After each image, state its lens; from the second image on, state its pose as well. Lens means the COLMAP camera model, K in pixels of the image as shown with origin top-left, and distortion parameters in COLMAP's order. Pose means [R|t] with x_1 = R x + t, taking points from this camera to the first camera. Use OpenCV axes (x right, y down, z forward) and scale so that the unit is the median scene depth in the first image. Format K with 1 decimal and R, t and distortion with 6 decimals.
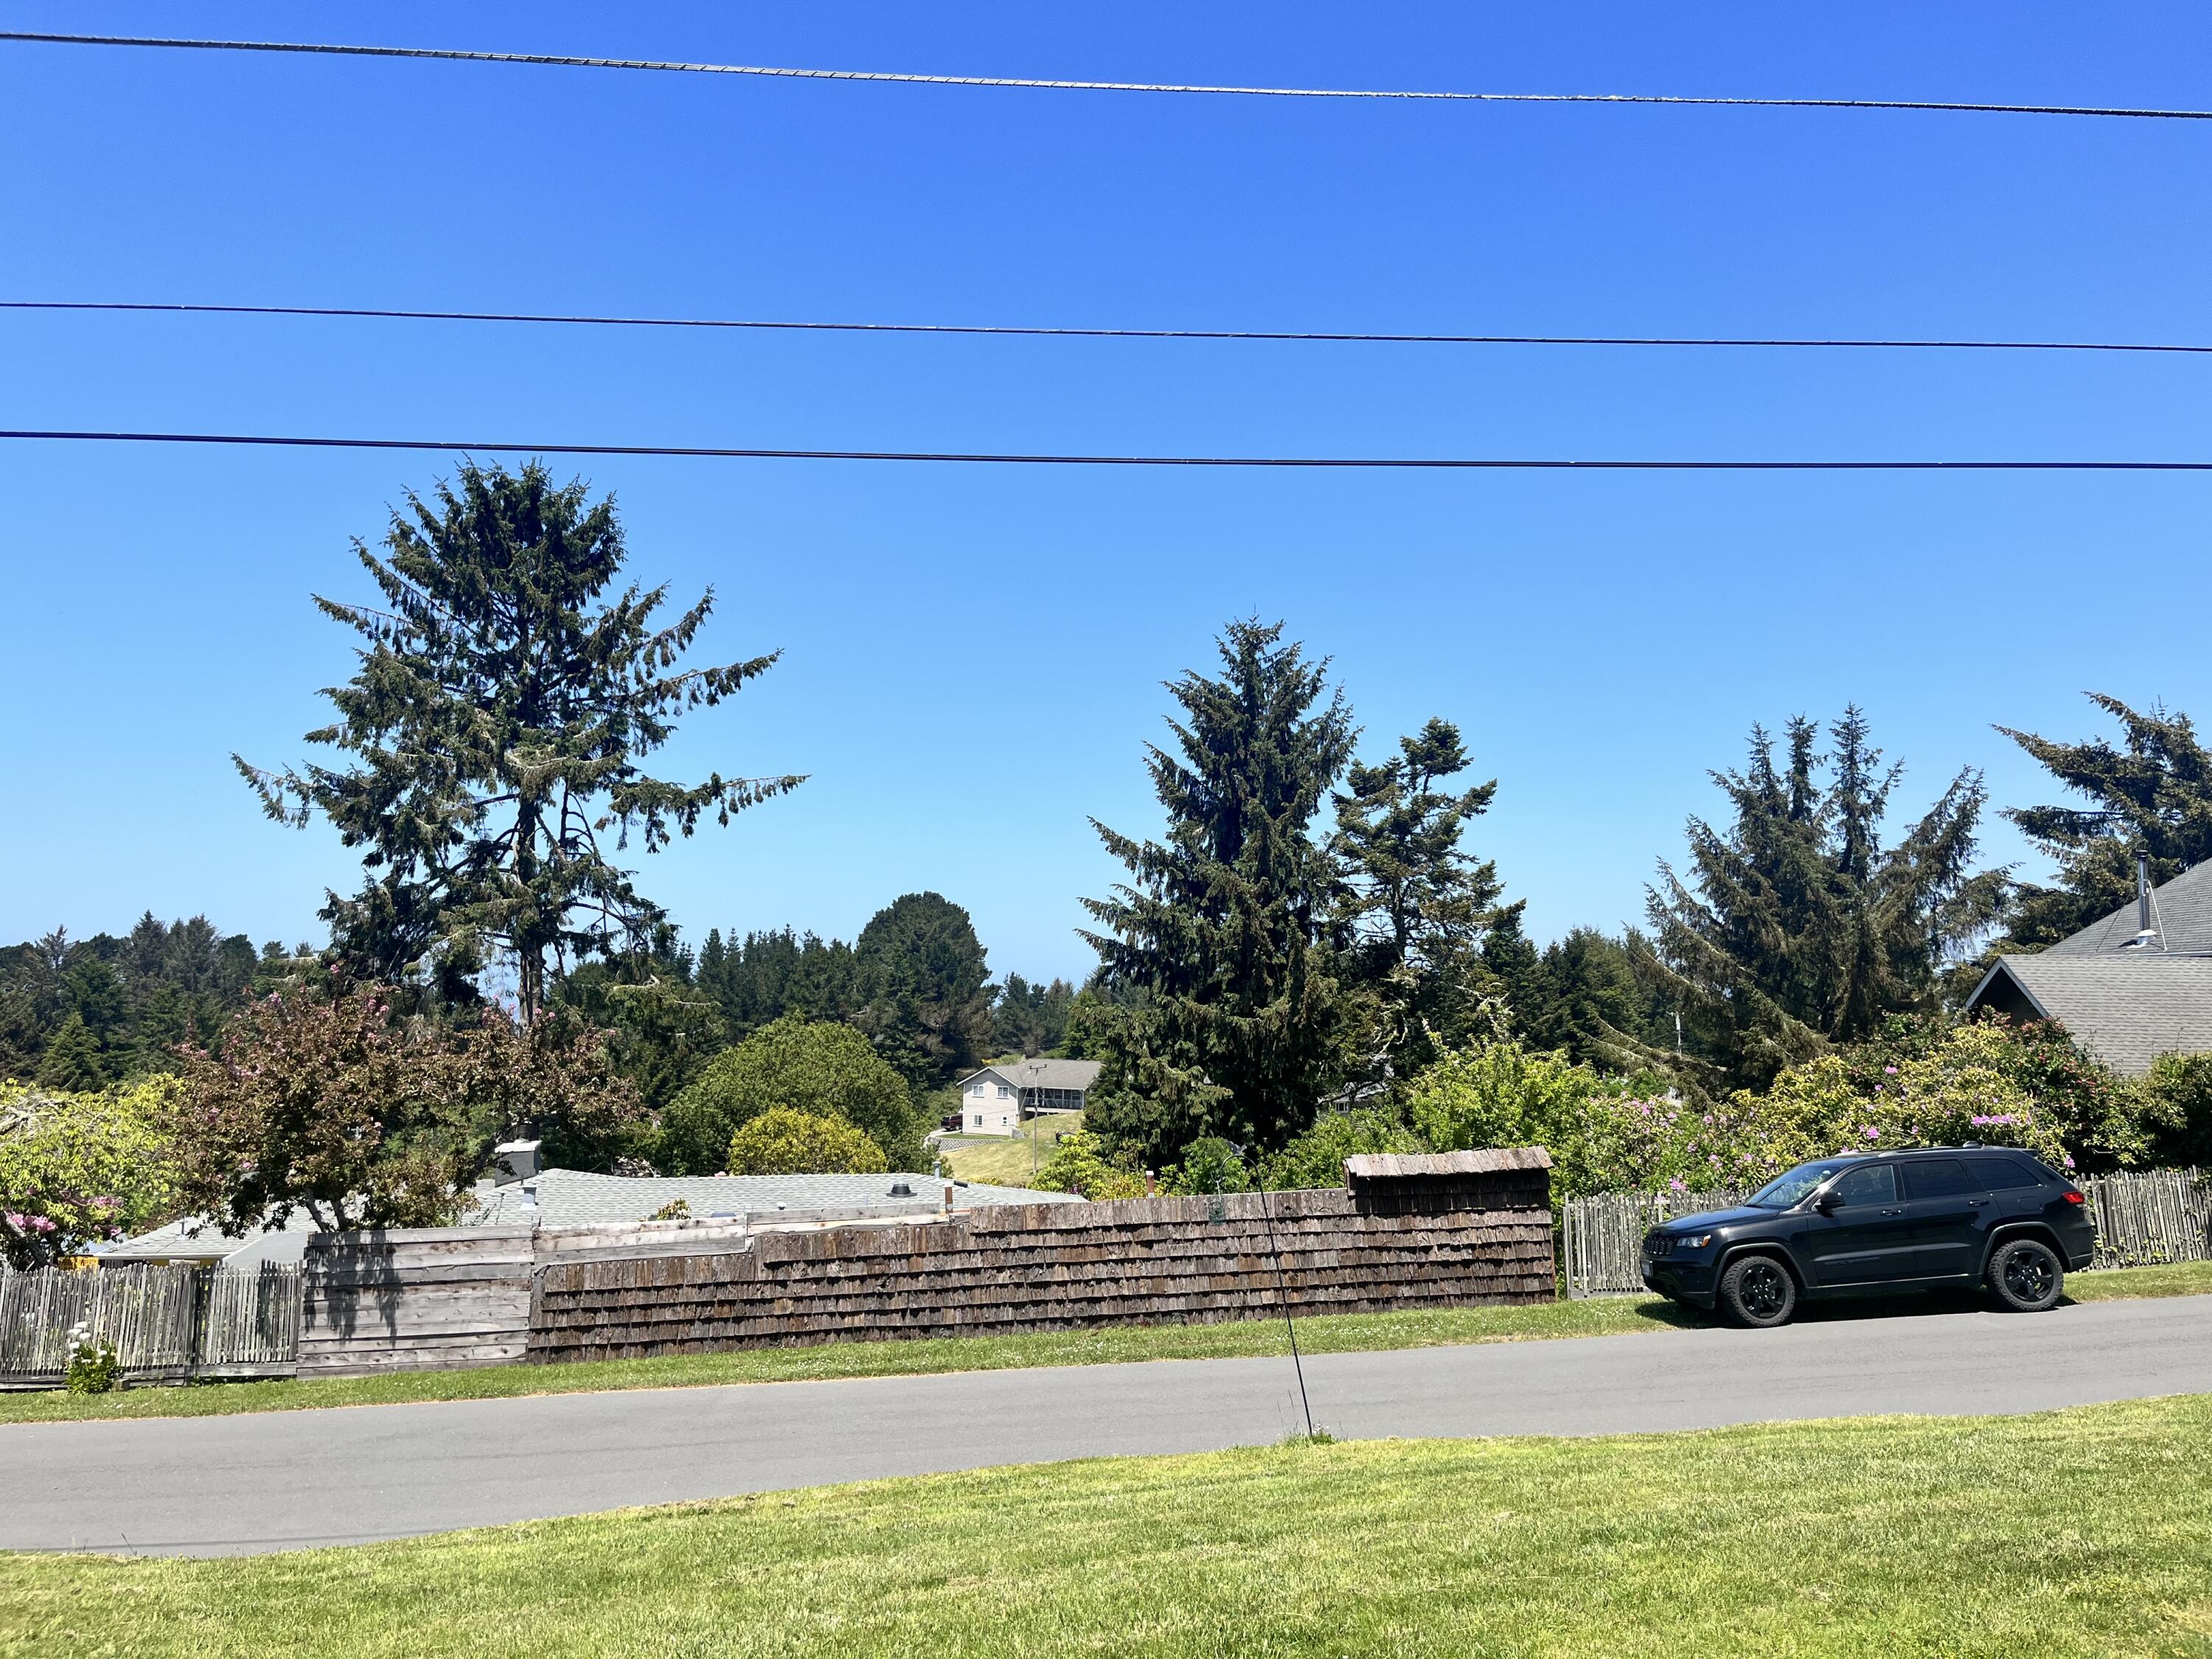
lens RADIAL K [[1751.6, 0, 1091.6], [0, 1751.6, 831.4], [0, 0, 1]] dist [0.071195, -0.095995]
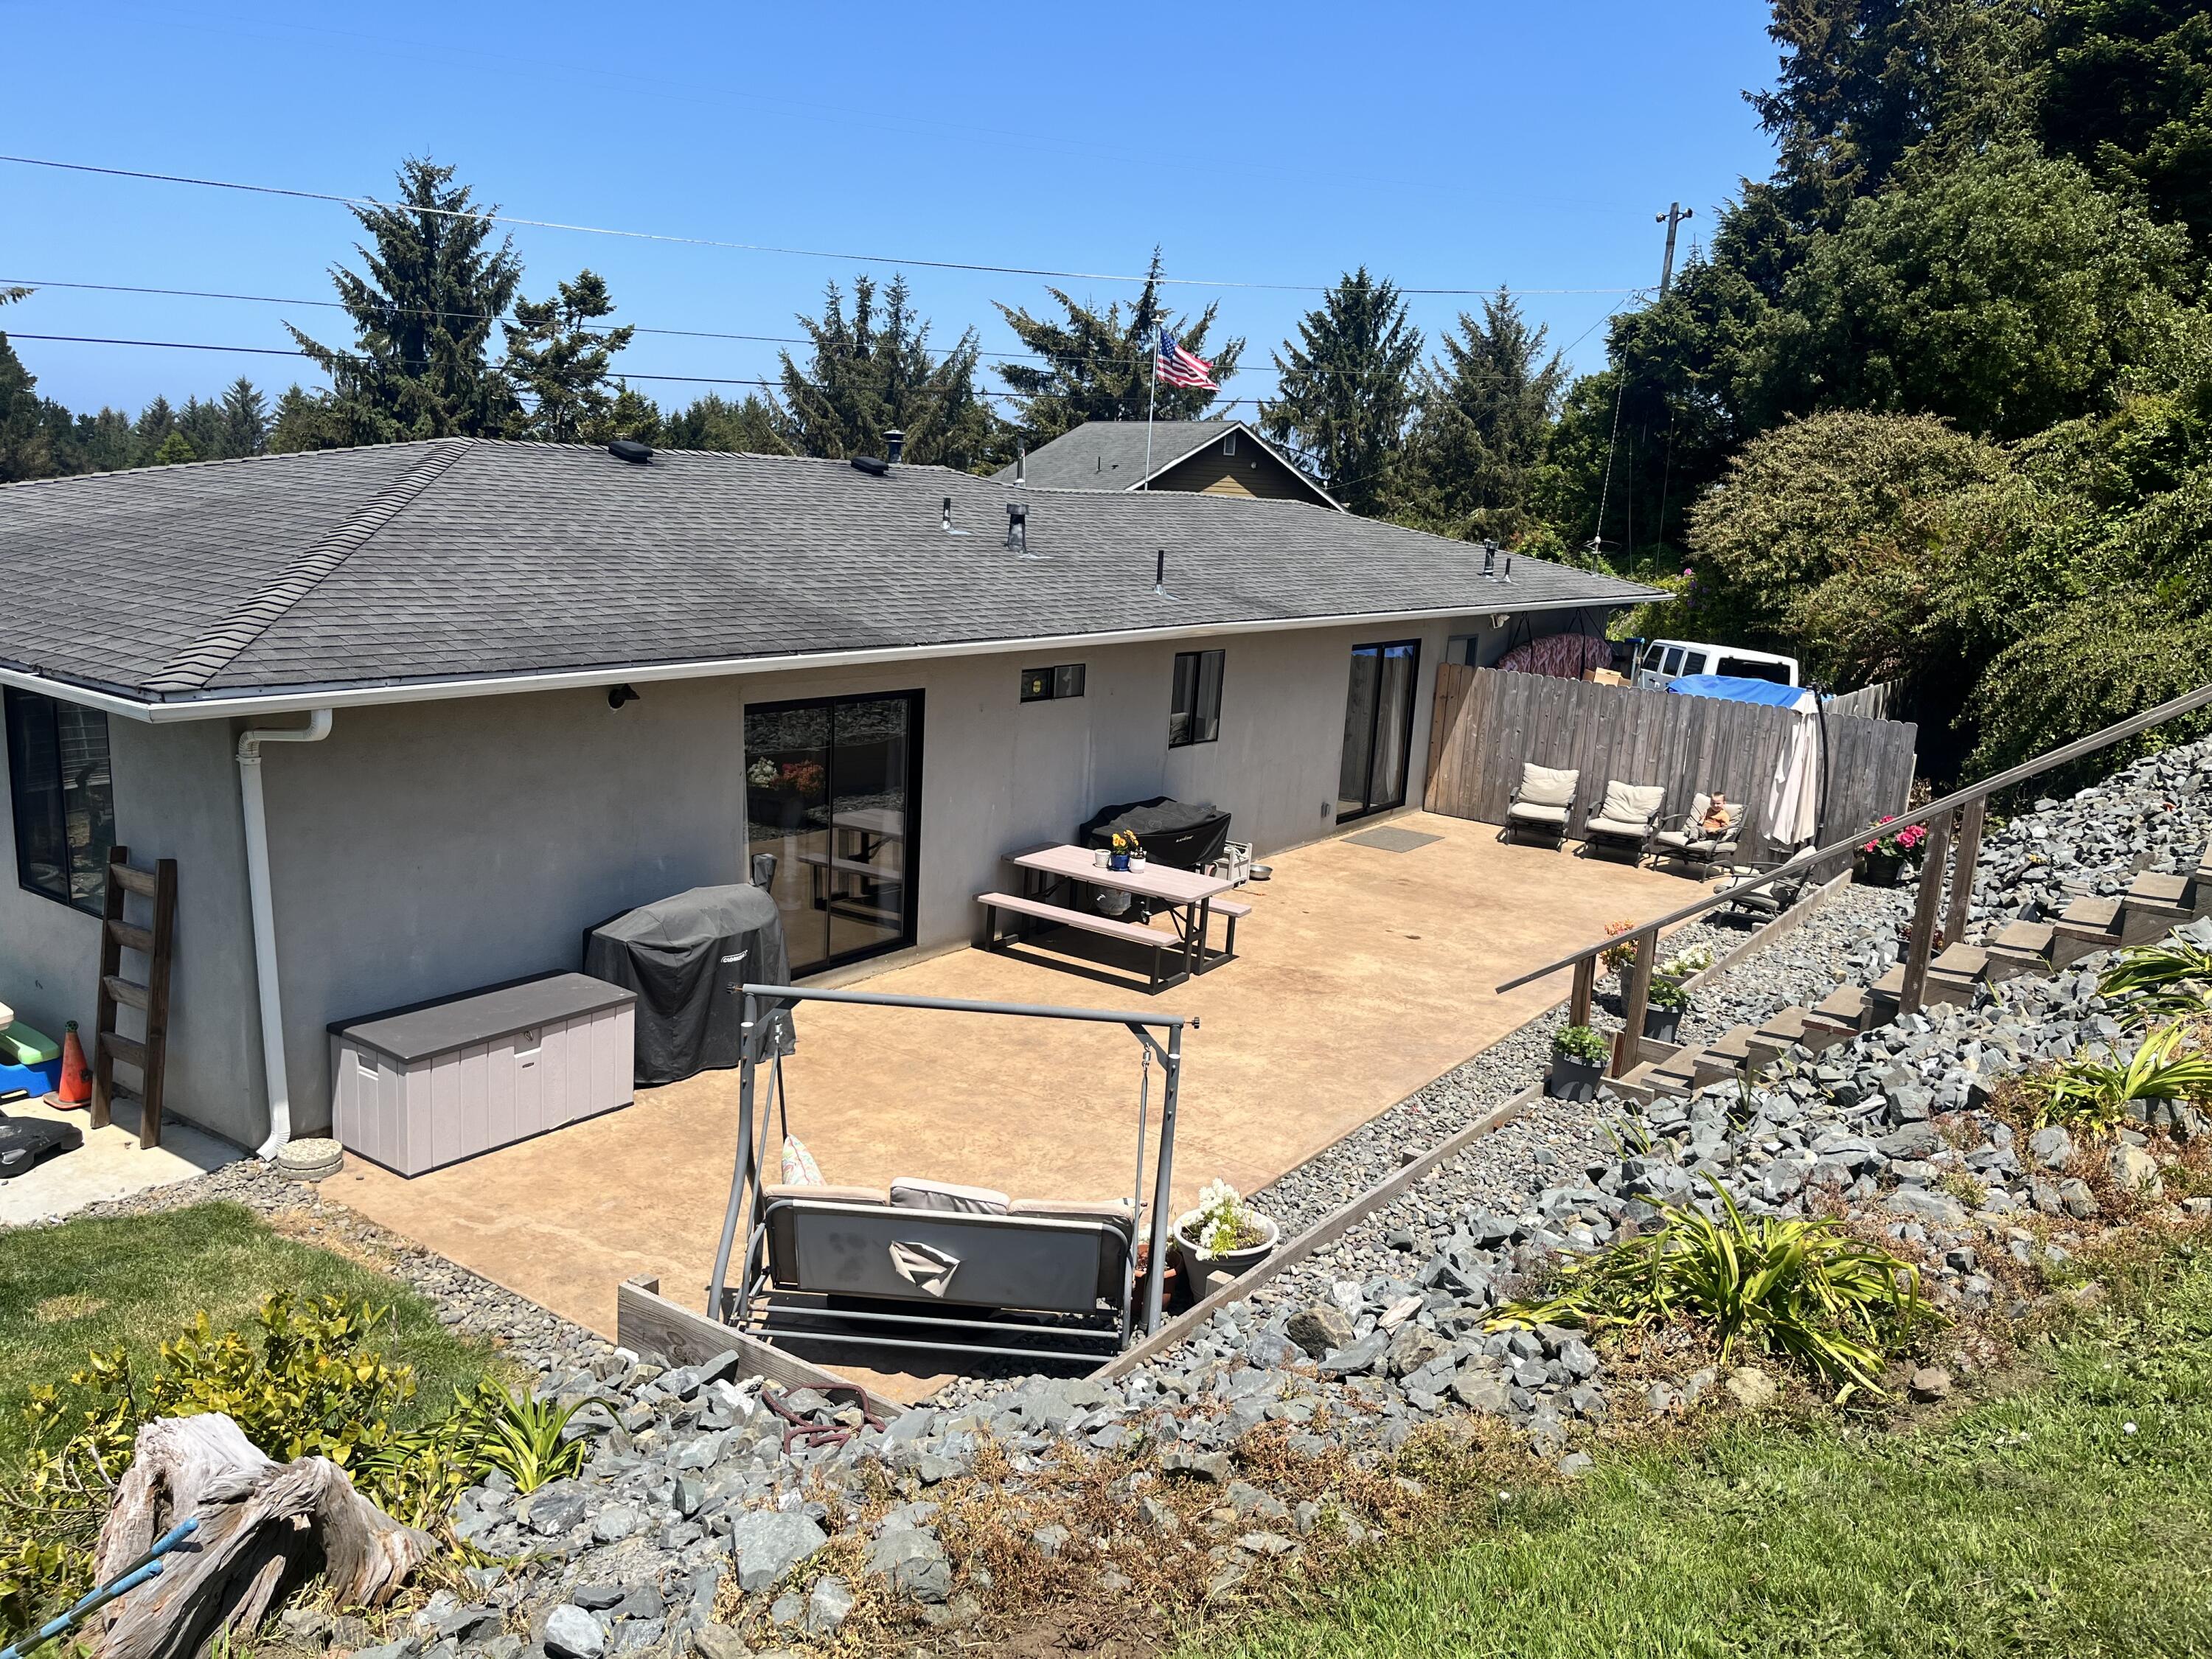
lens RADIAL K [[1751.6, 0, 1091.6], [0, 1751.6, 831.4], [0, 0, 1]] dist [0.071195, -0.095995]
pose [[0.885082, -0.058266, 0.461773, -0.092596], [-0.084099, 0.955783, 0.281792, -0.063745], [-0.457774, -0.288243, 0.841046, -0.351639]]
